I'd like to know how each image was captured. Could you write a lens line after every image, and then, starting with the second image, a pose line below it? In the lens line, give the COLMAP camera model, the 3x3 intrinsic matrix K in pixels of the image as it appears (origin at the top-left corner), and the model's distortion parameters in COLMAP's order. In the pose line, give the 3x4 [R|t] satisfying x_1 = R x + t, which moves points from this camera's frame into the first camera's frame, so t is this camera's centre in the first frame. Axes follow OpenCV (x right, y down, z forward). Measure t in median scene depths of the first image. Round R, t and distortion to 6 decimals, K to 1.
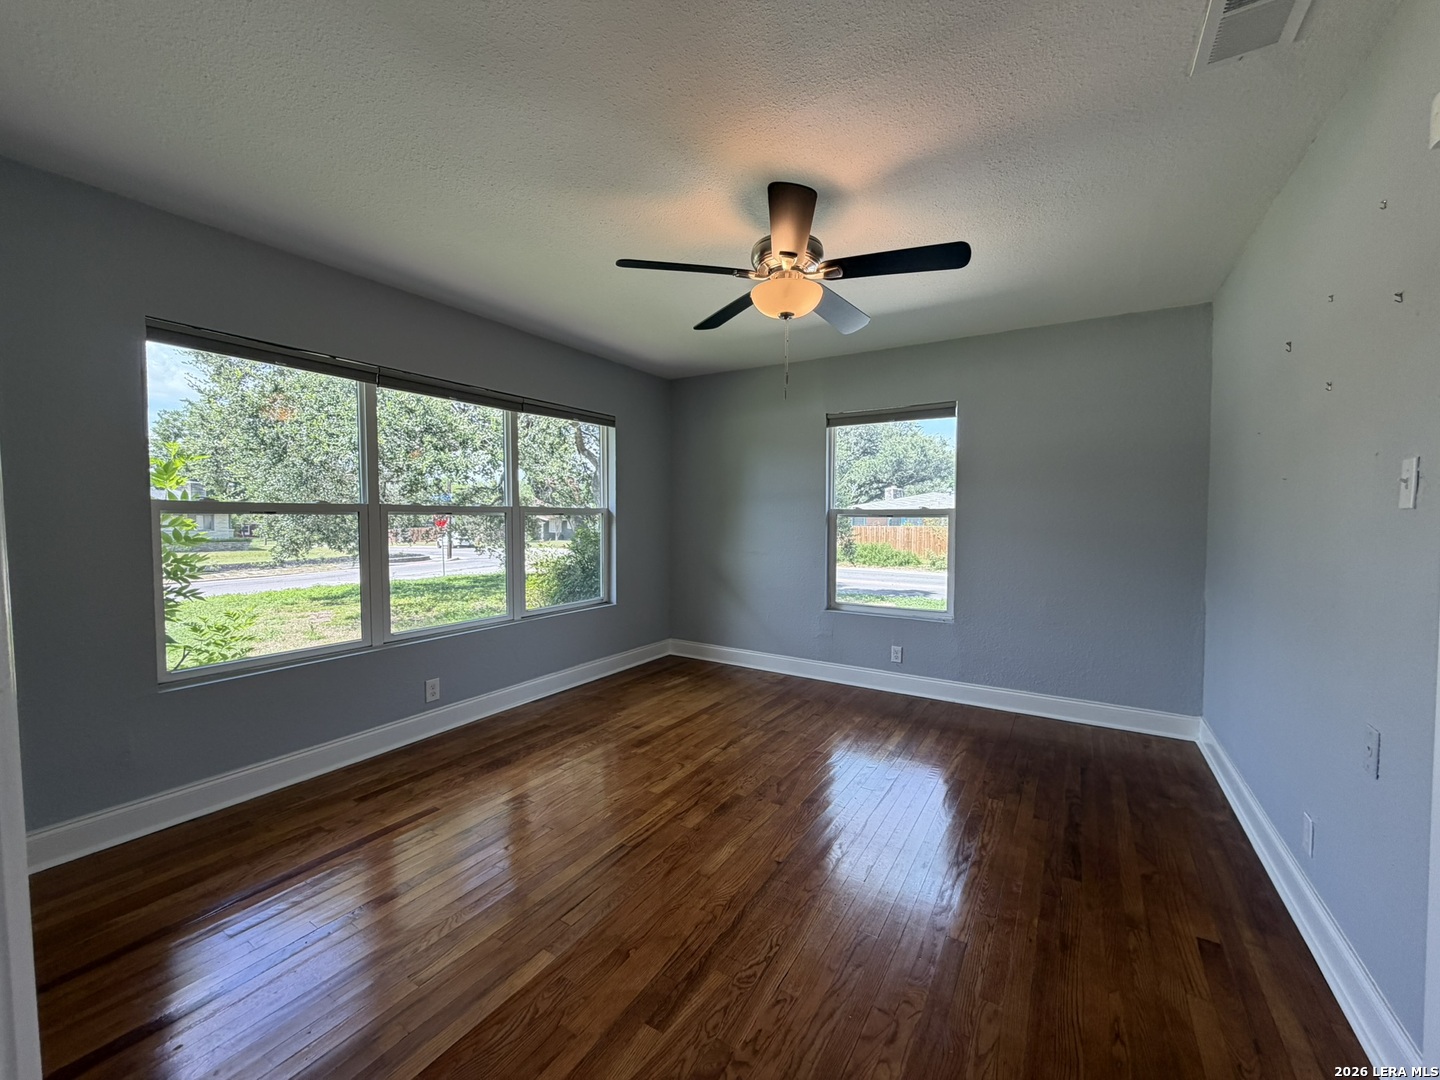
lens RADIAL K [[577.7, 0, 714.5], [0, 577.7, 541.7], [0, 0, 1]] dist [0.002014, 0.000133]
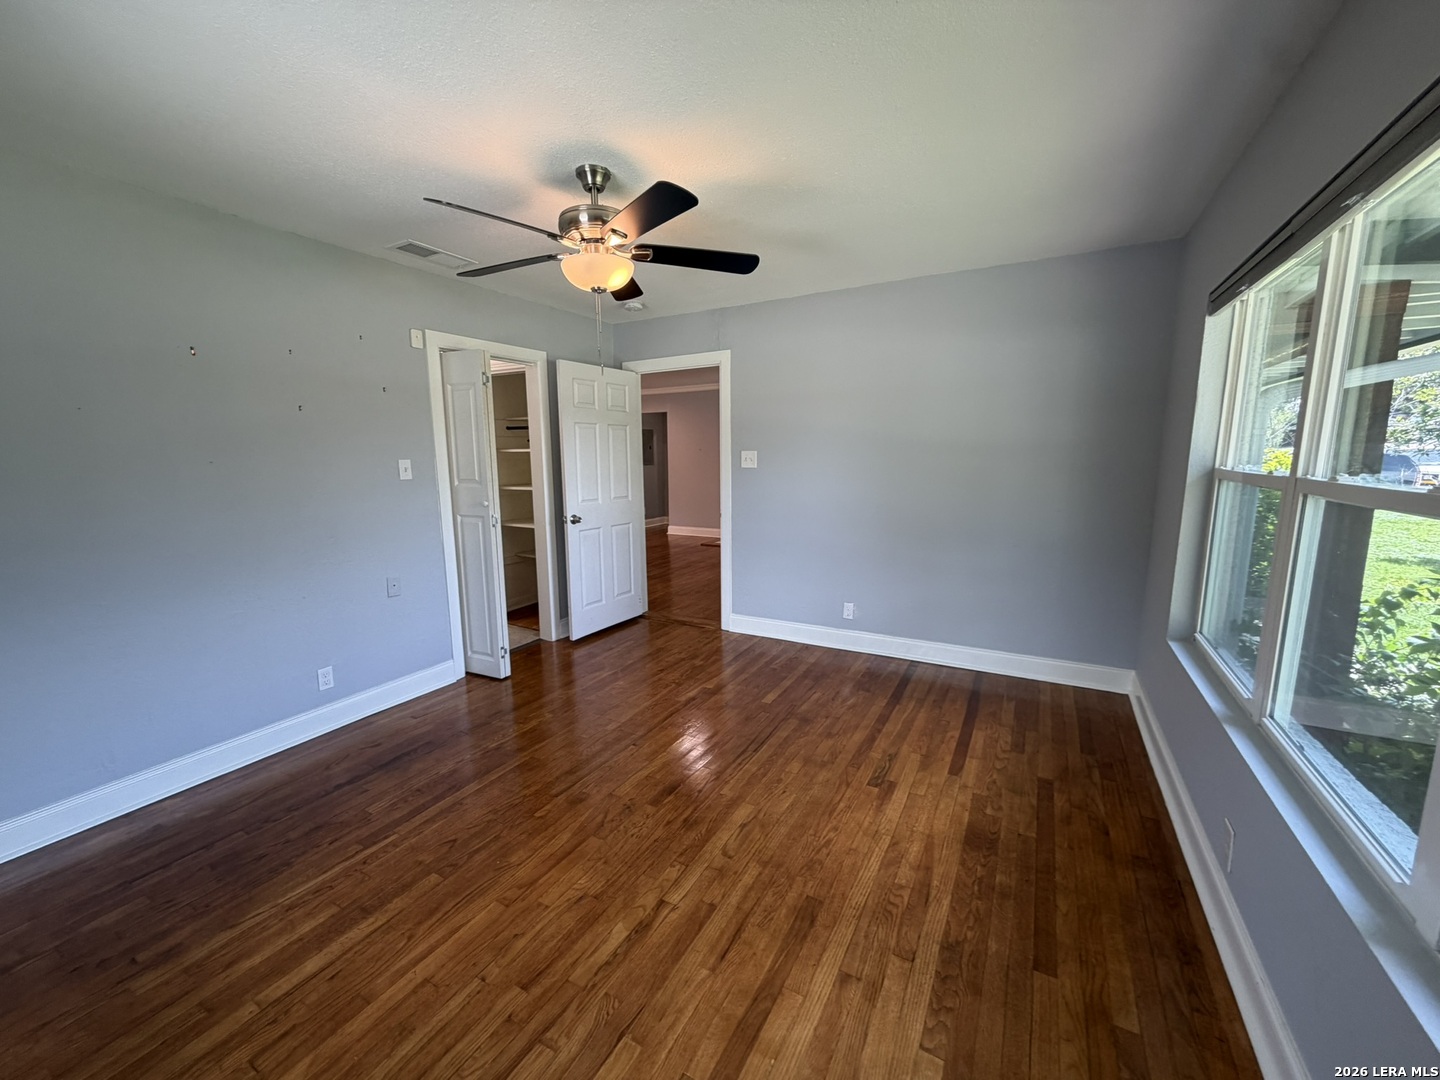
lens RADIAL K [[577.7, 0, 714.5], [0, 577.7, 541.7], [0, 0, 1]] dist [0.002014, 0.000133]
pose [[-0.998968, 0.016577, -0.042281, -0.019130], [0.007877, 0.980132, 0.198189, -0.121750], [0.044726, 0.197652, -0.979251, 1.567838]]
